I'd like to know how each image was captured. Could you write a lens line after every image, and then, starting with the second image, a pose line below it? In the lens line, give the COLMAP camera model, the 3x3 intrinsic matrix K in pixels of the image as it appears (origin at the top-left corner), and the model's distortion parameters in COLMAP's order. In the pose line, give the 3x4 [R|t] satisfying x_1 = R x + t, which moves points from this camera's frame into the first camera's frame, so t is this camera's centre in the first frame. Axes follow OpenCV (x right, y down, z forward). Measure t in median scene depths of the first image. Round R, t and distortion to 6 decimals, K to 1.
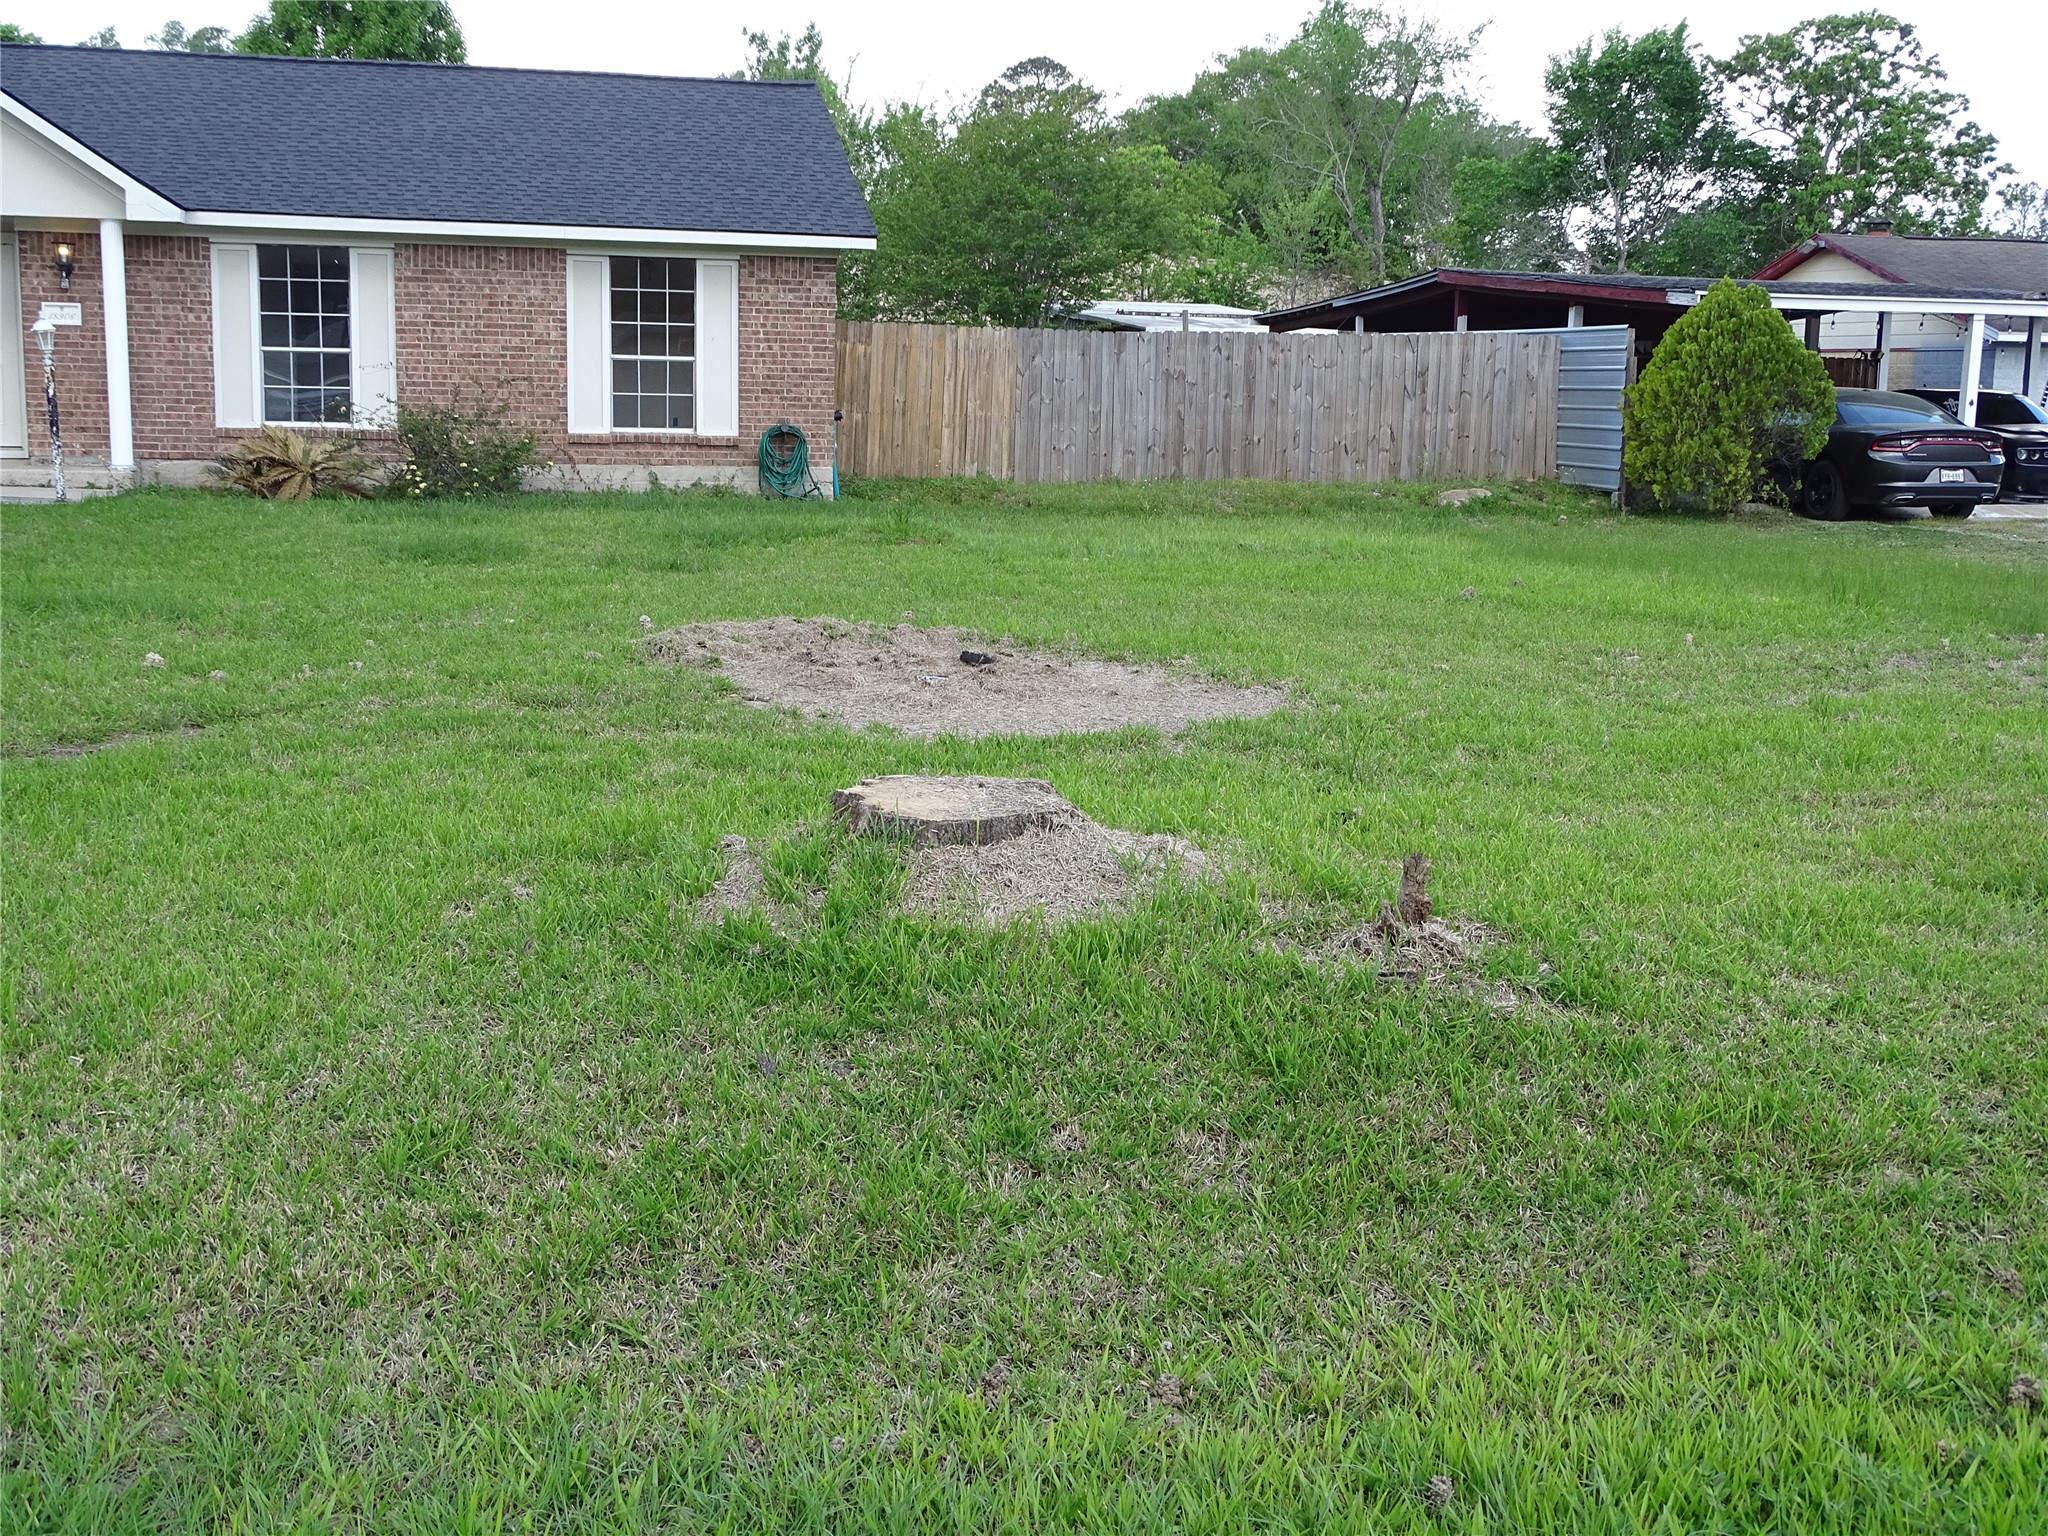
lens RADIAL K [[2479.3, 0, 1038.3], [0, 2479.3, 767.8], [0, 0, 1]] dist [0.011947, 0.000000]
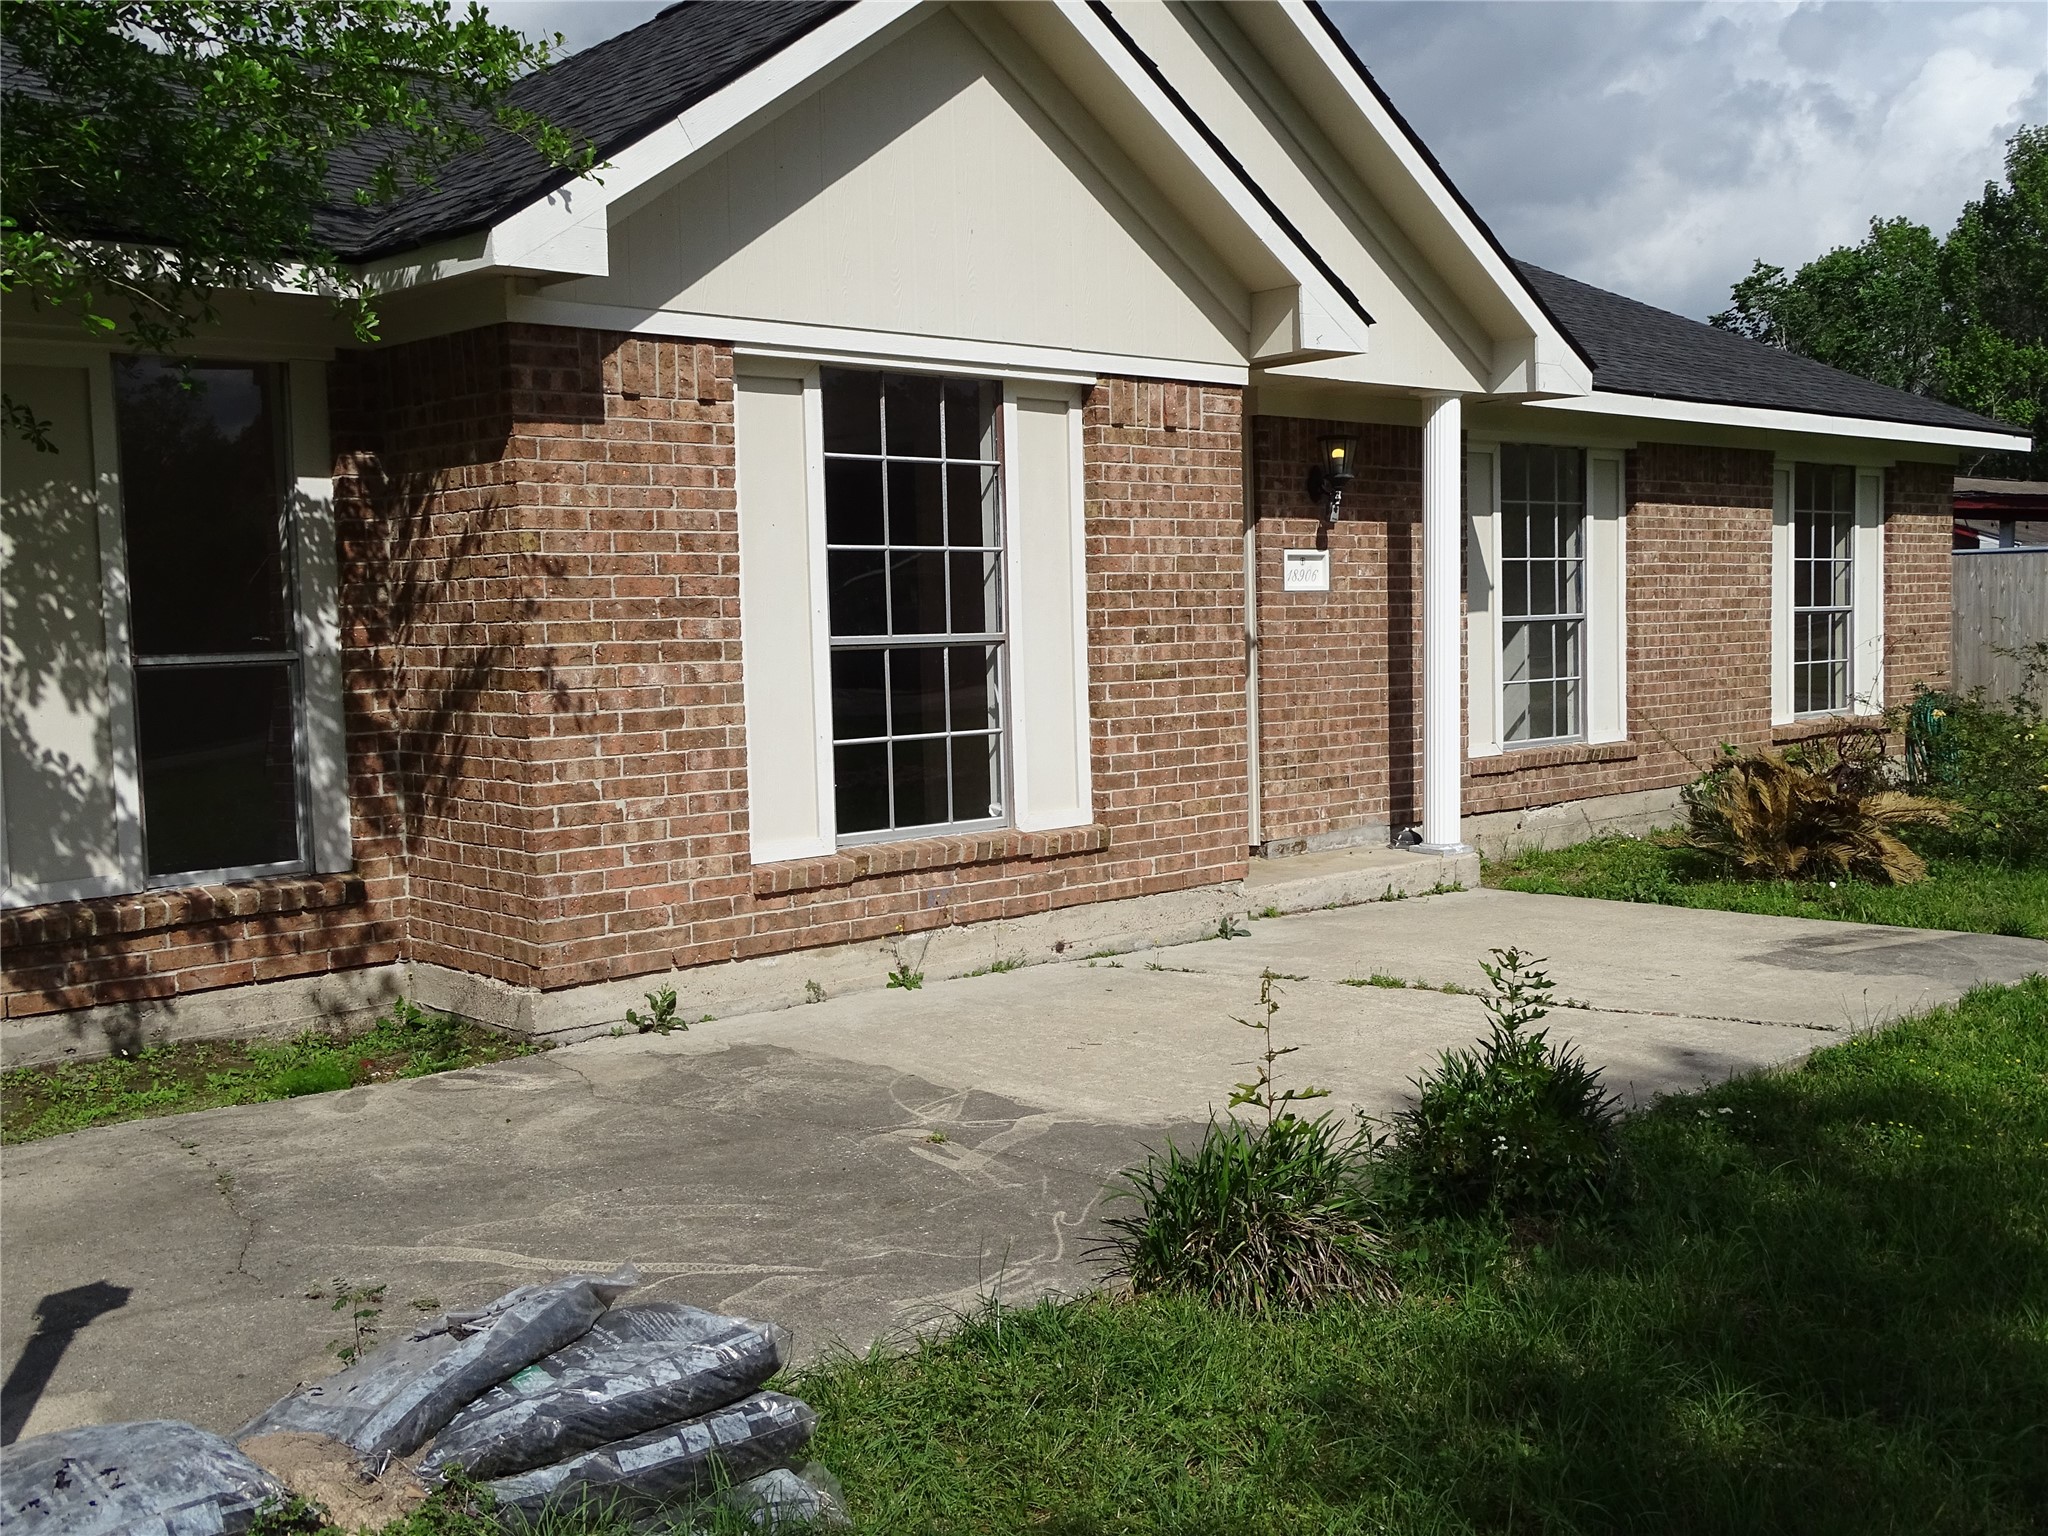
lens RADIAL K [[2067.6, 0, 1031.2], [0, 2067.6, 754.3], [0, 0, 1]] dist [0.012750, 0.000000]
pose [[0.866583, -0.074463, 0.493446, -0.604445], [0.117173, 0.991523, -0.056153, -0.114591], [-0.485082, 0.106480, 0.867962, 0.591725]]
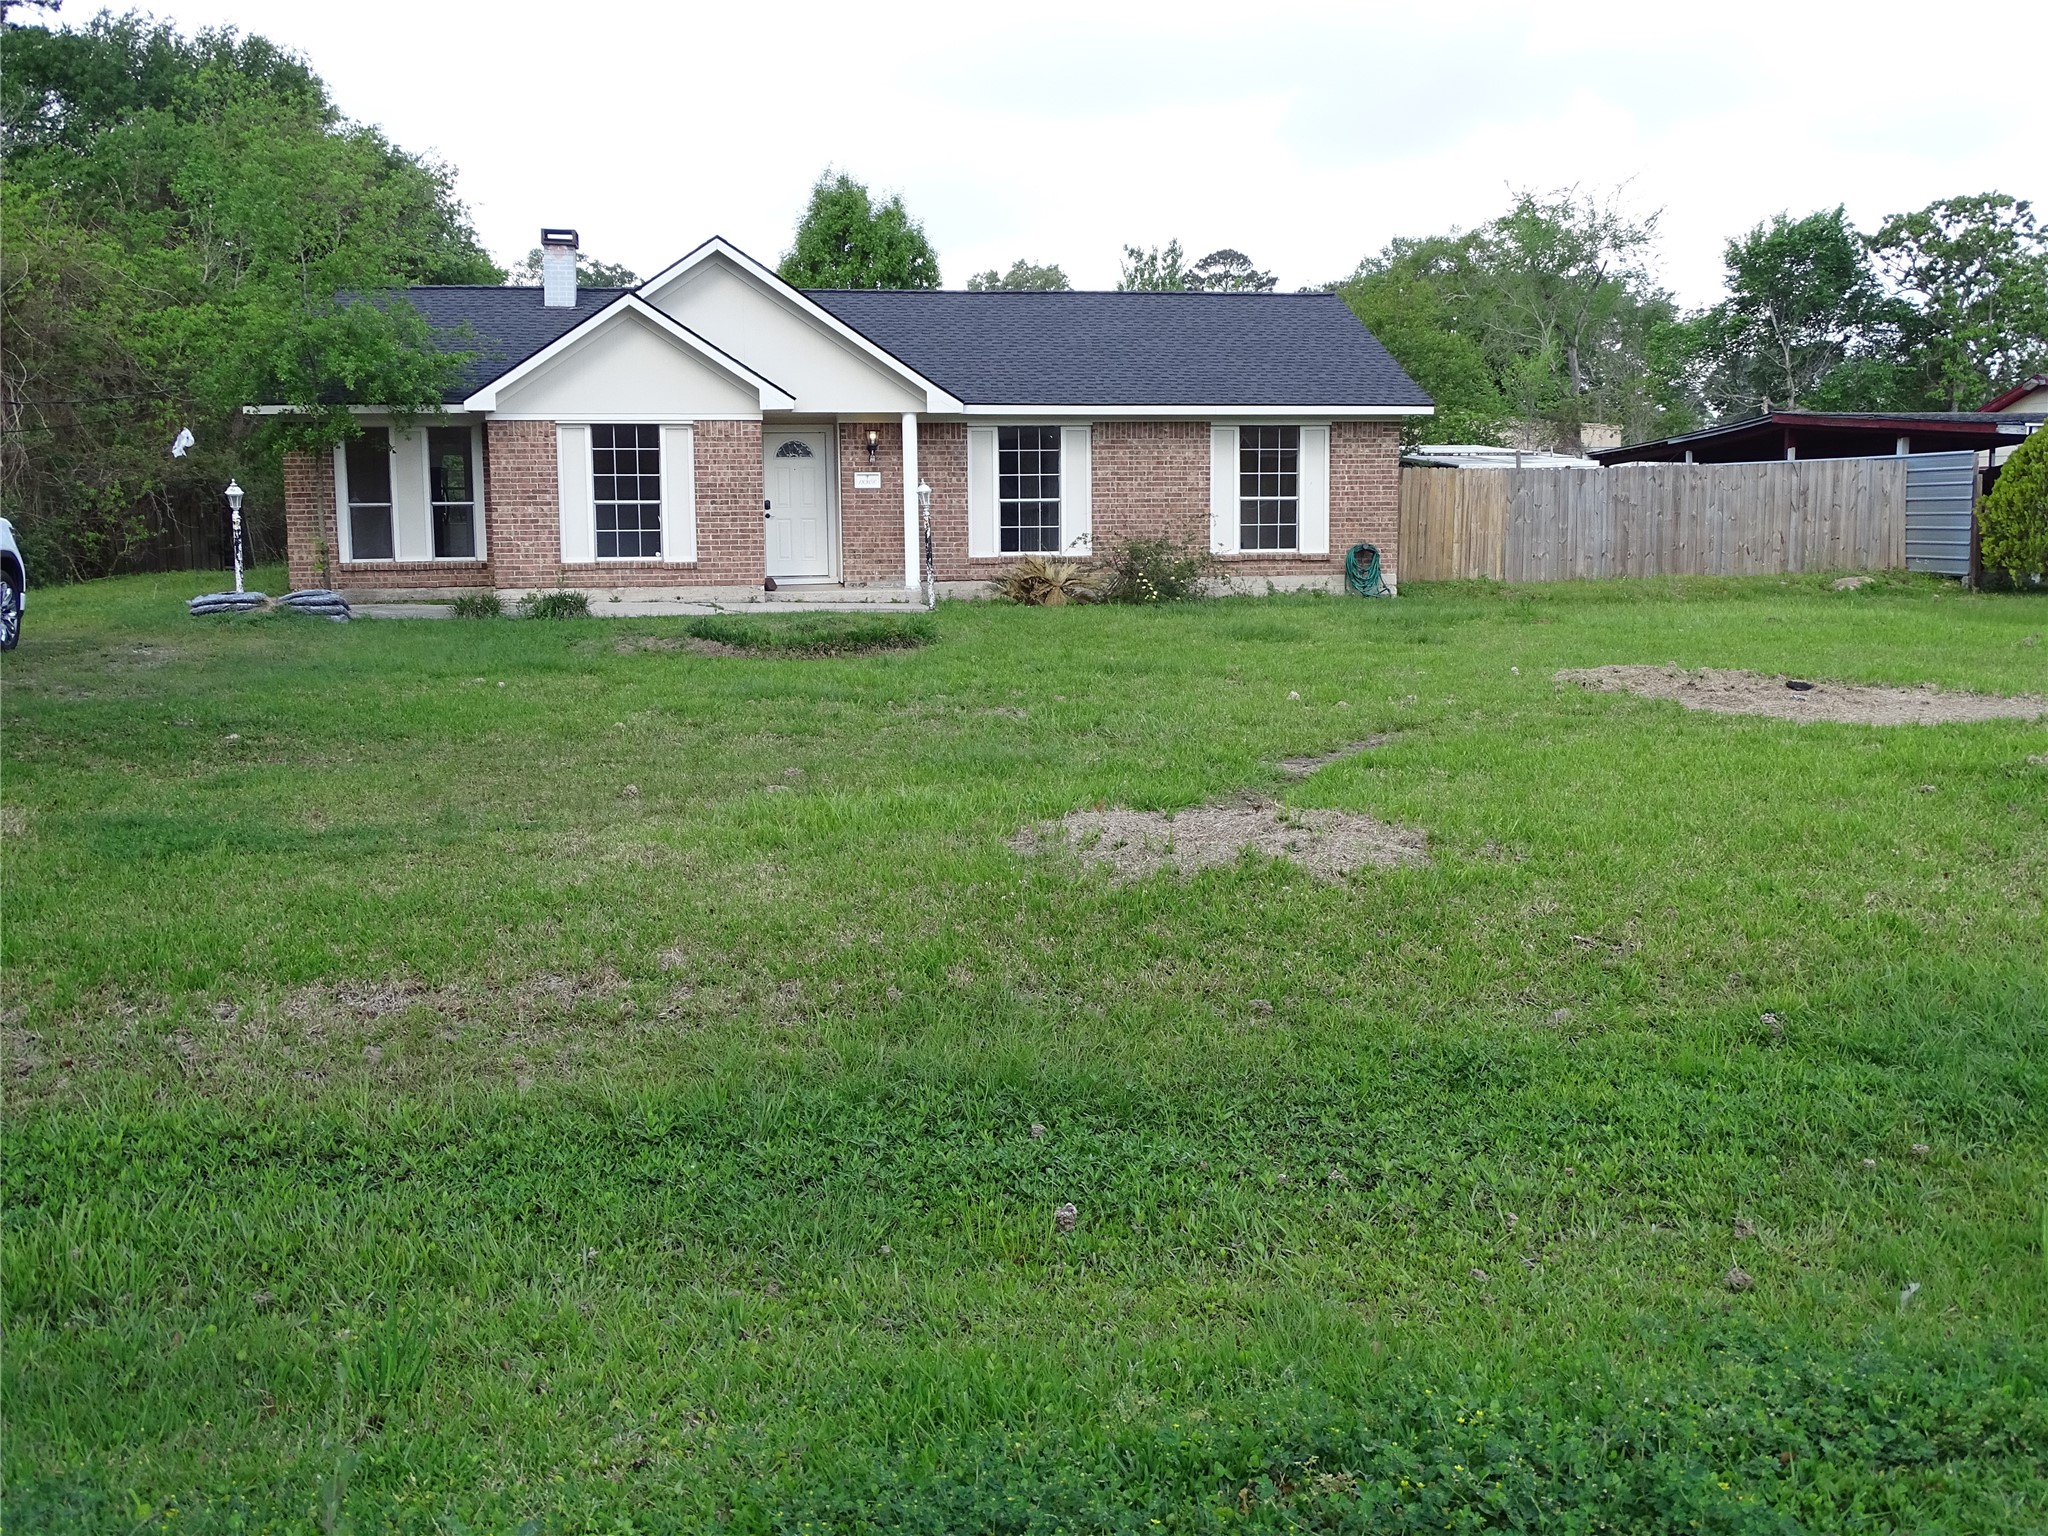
lens RADIAL K [[2067.6, 0, 1025.8], [0, 2067.6, 776.0], [0, 0, 1]] dist [0.012750, 0.000000]
pose [[0.997149, -0.020779, -0.072546, -0.201817], [0.018642, 0.999376, -0.030009, 0.020121], [0.073124, 0.028571, 0.996914, -0.144893]]
